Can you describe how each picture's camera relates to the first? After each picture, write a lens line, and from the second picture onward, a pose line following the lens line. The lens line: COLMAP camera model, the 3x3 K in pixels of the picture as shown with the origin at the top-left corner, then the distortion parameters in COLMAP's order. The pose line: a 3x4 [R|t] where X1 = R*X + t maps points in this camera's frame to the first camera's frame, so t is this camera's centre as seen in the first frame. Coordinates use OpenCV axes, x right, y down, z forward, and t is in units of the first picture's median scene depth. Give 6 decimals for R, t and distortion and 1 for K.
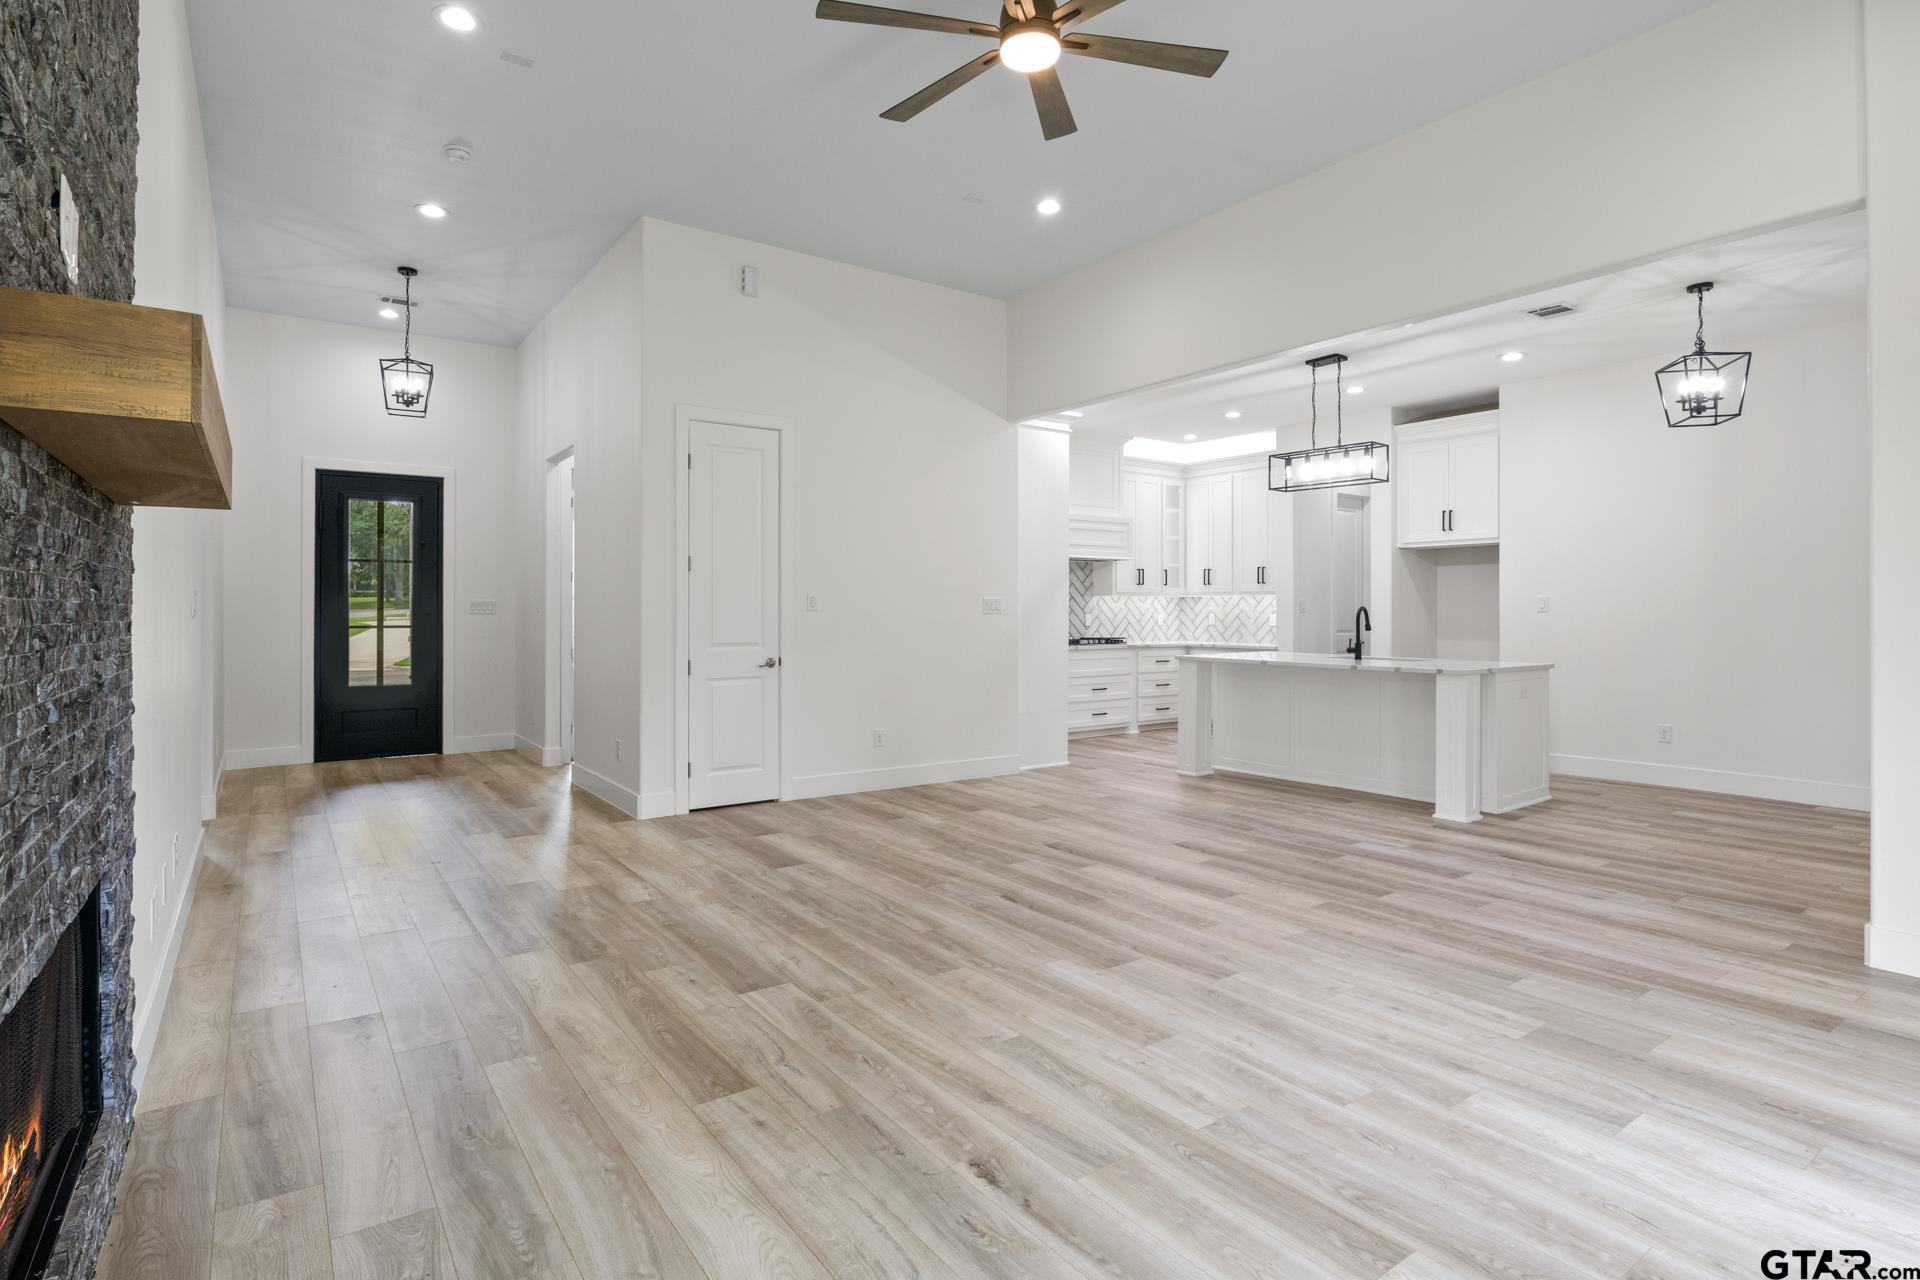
lens RADIAL K [[966.5, 0, 961.7], [0, 966.5, 609.0], [0, 0, 1]] dist [-0.003261, -0.001908]
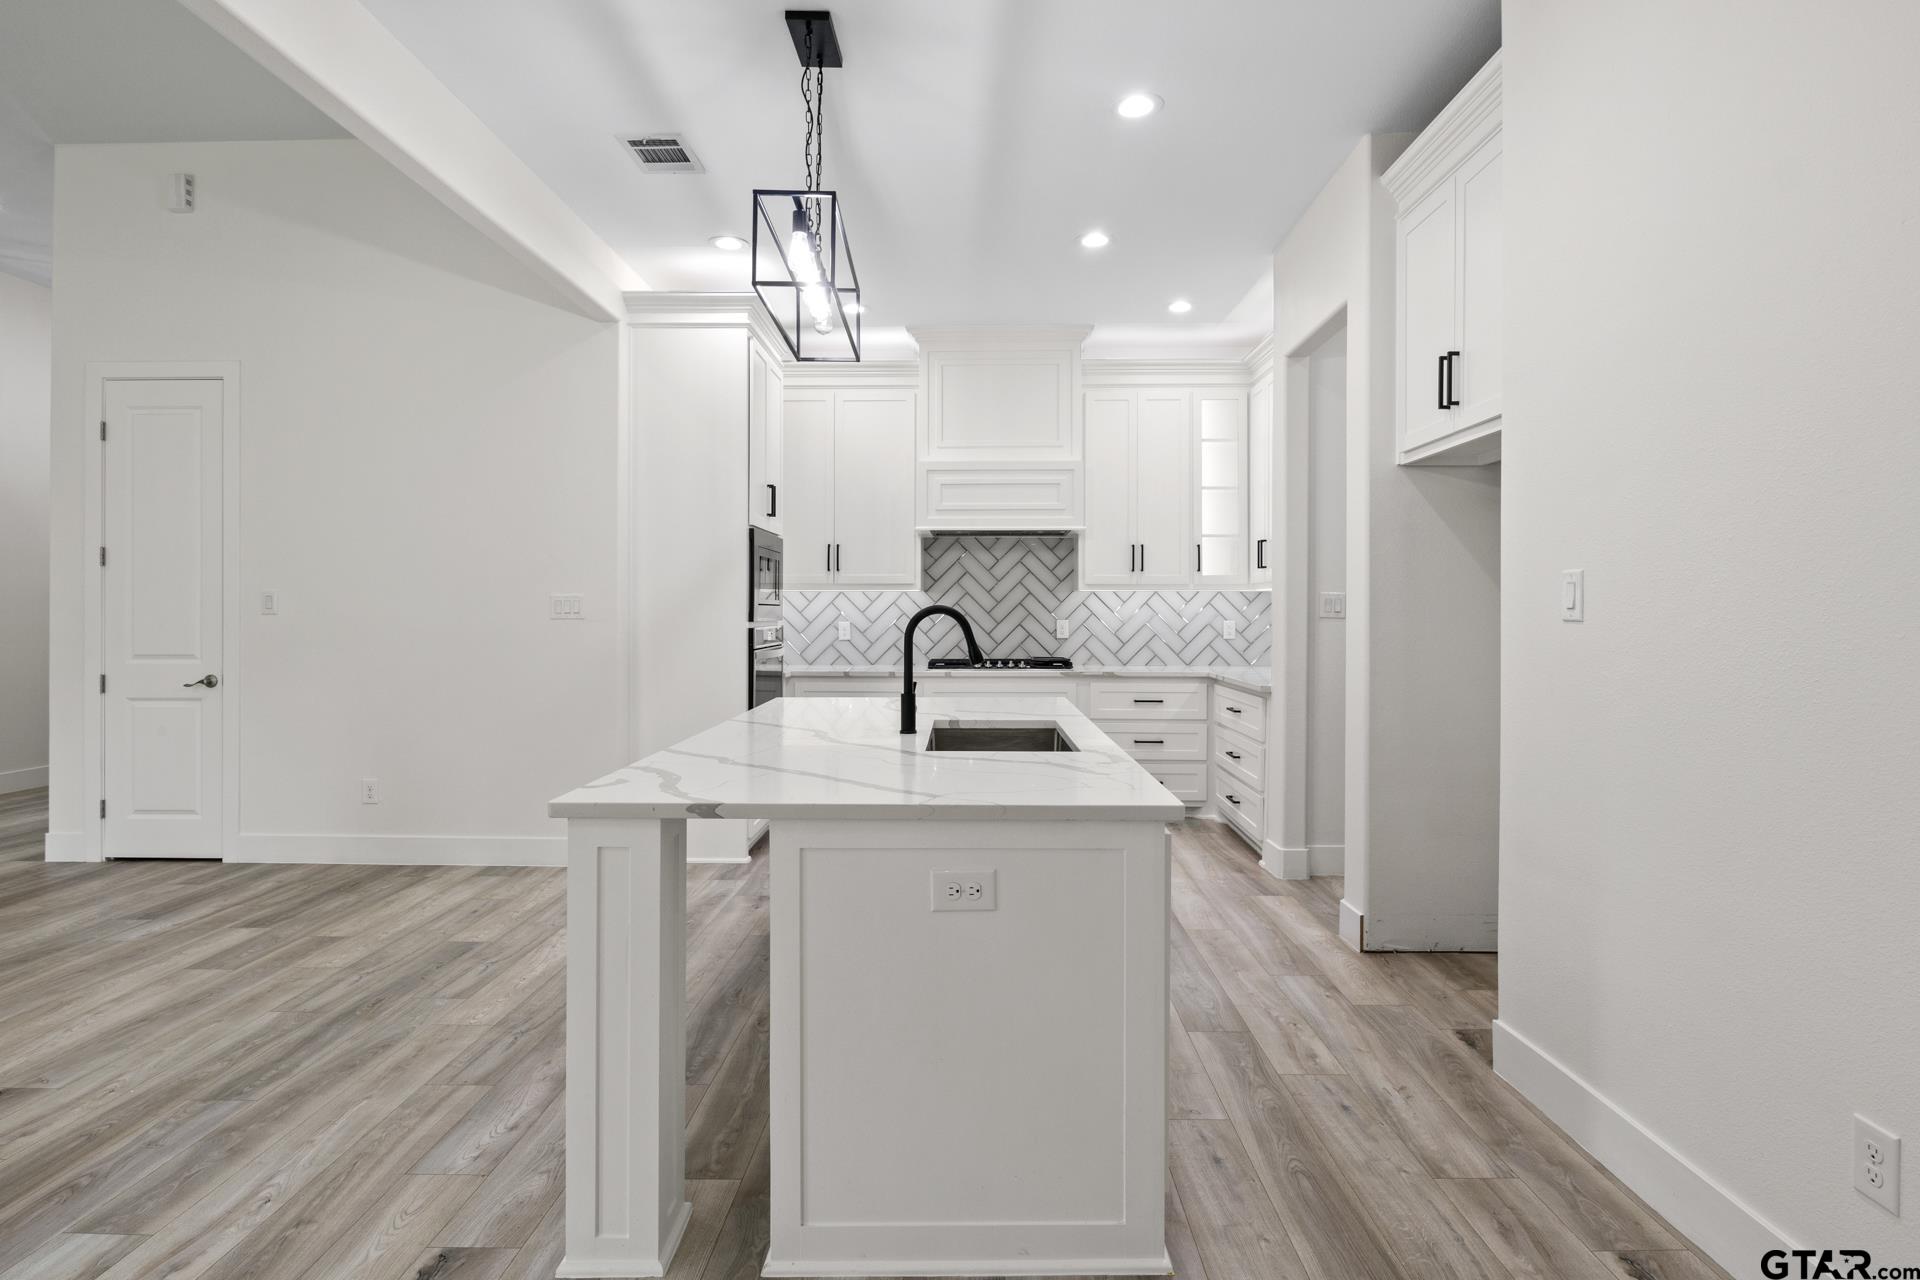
lens RADIAL K [[966.5, 0, 961.4], [0, 966.5, 610.5], [0, 0, 1]] dist [-0.003261, -0.001908]
pose [[0.797974, -0.000728, -0.602692, 0.891326], [0.000179, 1.000000, -0.000971, -0.000237], [0.602692, 0.000667, 0.797973, 0.891828]]
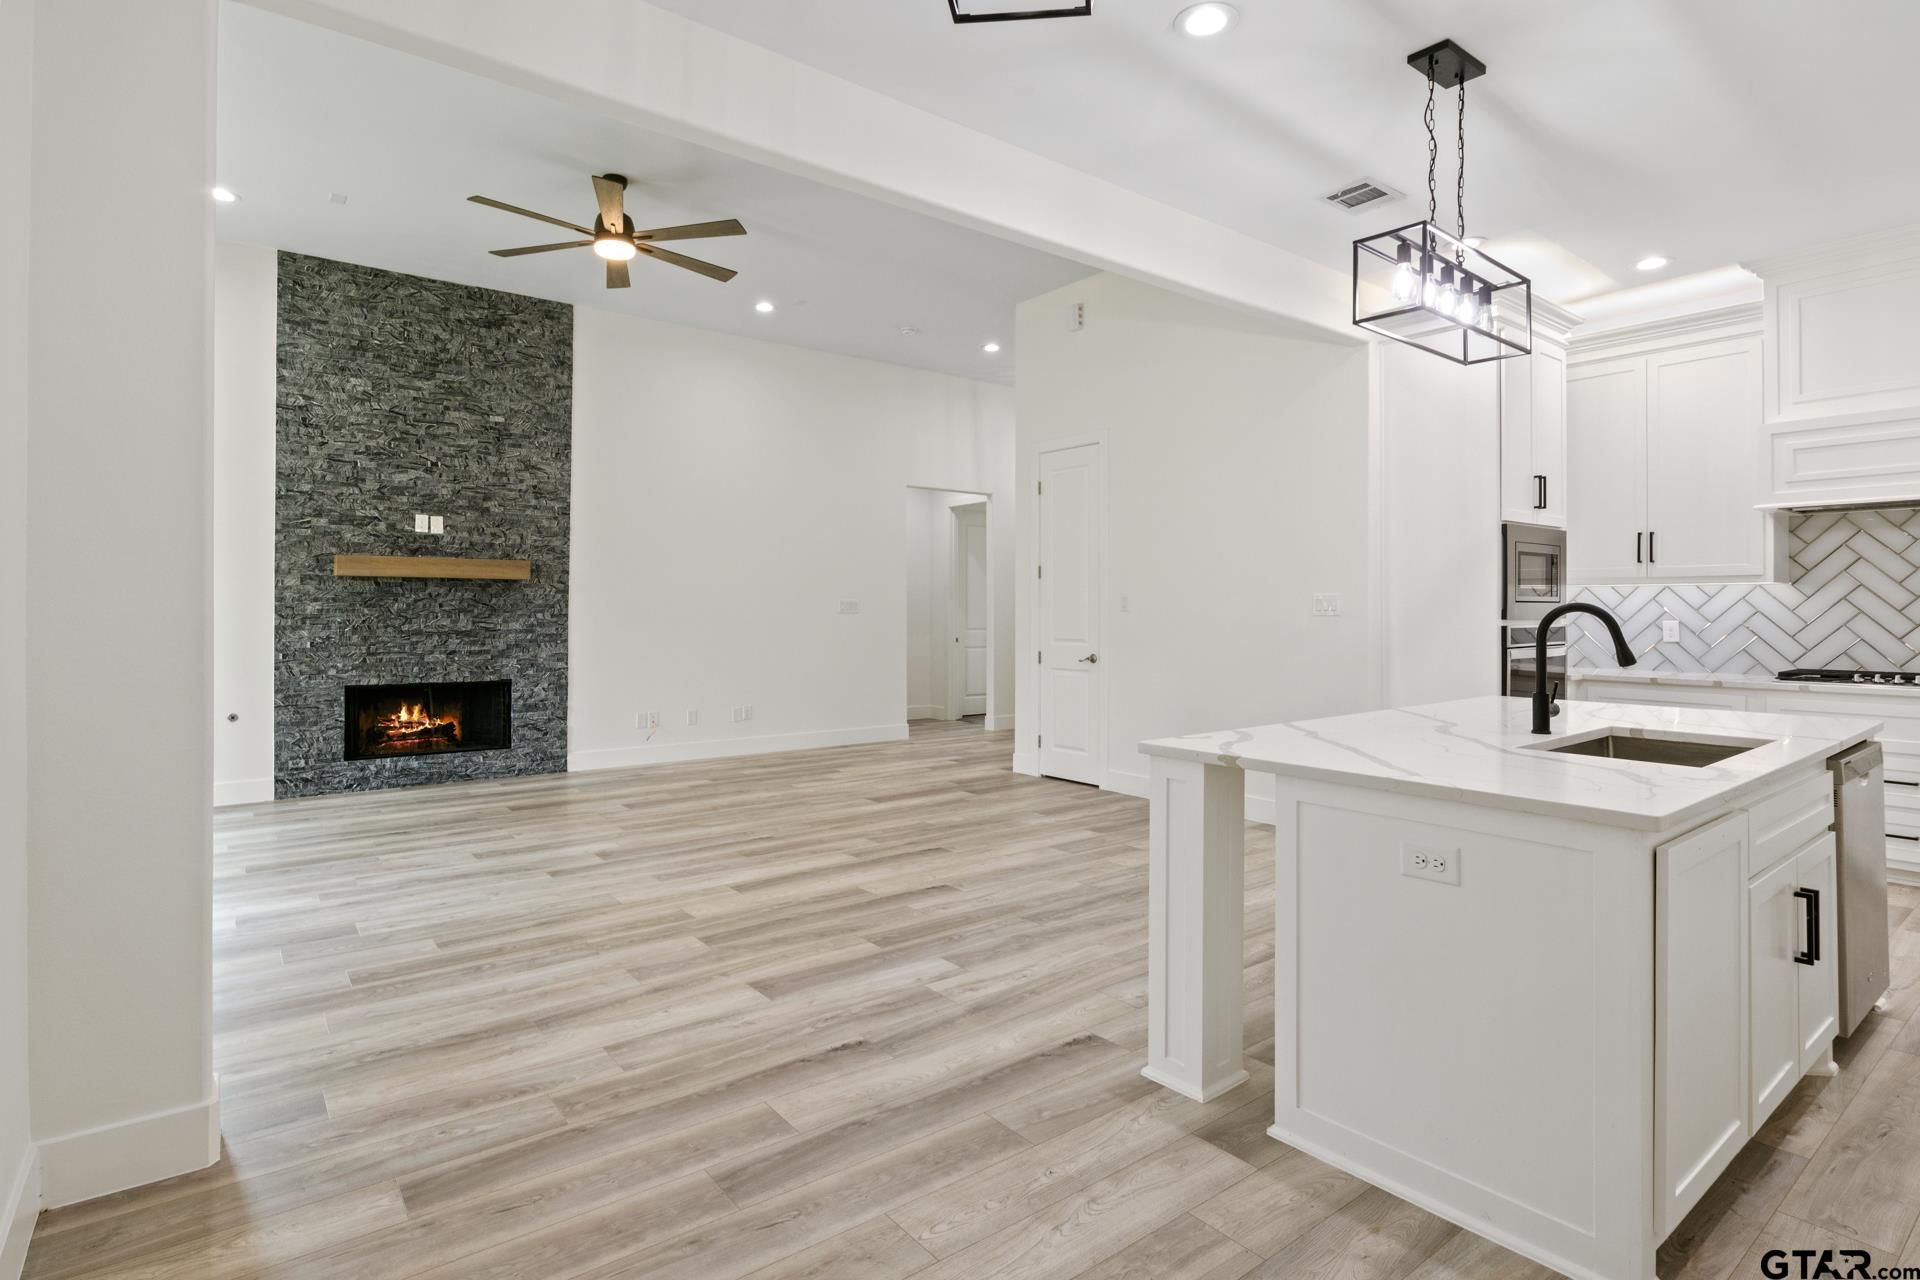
lens RADIAL K [[966.5, 0, 959.1], [0, 966.5, 602.5], [0, 0, 1]] dist [-0.003261, -0.001908]
pose [[0.033384, -0.007355, -0.999416, 1.060949], [0.000939, 0.999973, -0.007327, -0.000268], [0.999442, -0.000694, 0.033390, 0.970552]]
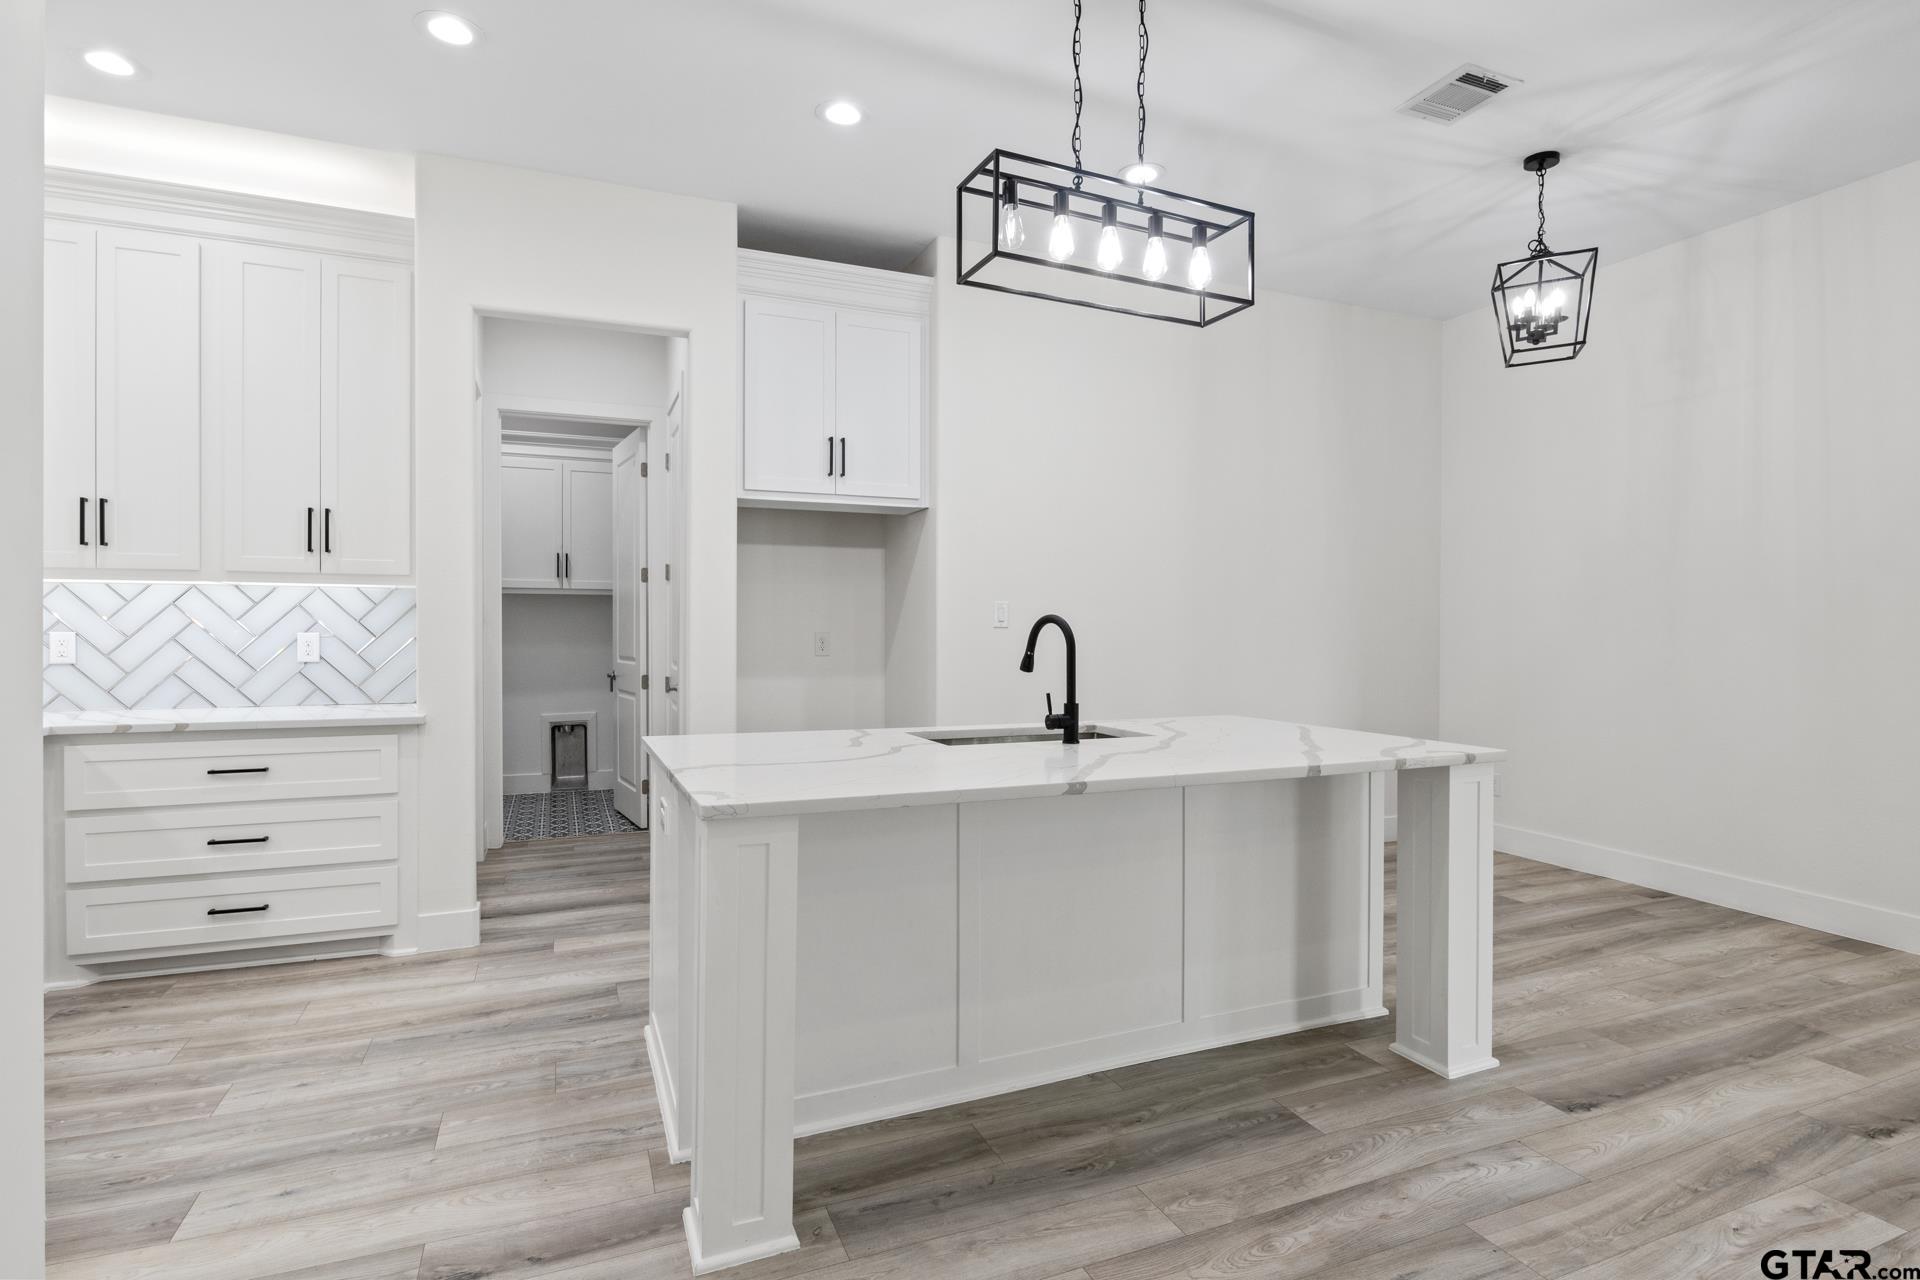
lens RADIAL K [[966.5, 0, 962.9], [0, 966.5, 634.2], [0, 0, 1]] dist [-0.003261, -0.001908]
pose [[0.226410, -0.005982, 0.974014, -0.005333], [-0.005293, 0.999959, 0.007372, 0.003422], [-0.974018, -0.006825, 0.226369, 1.246479]]
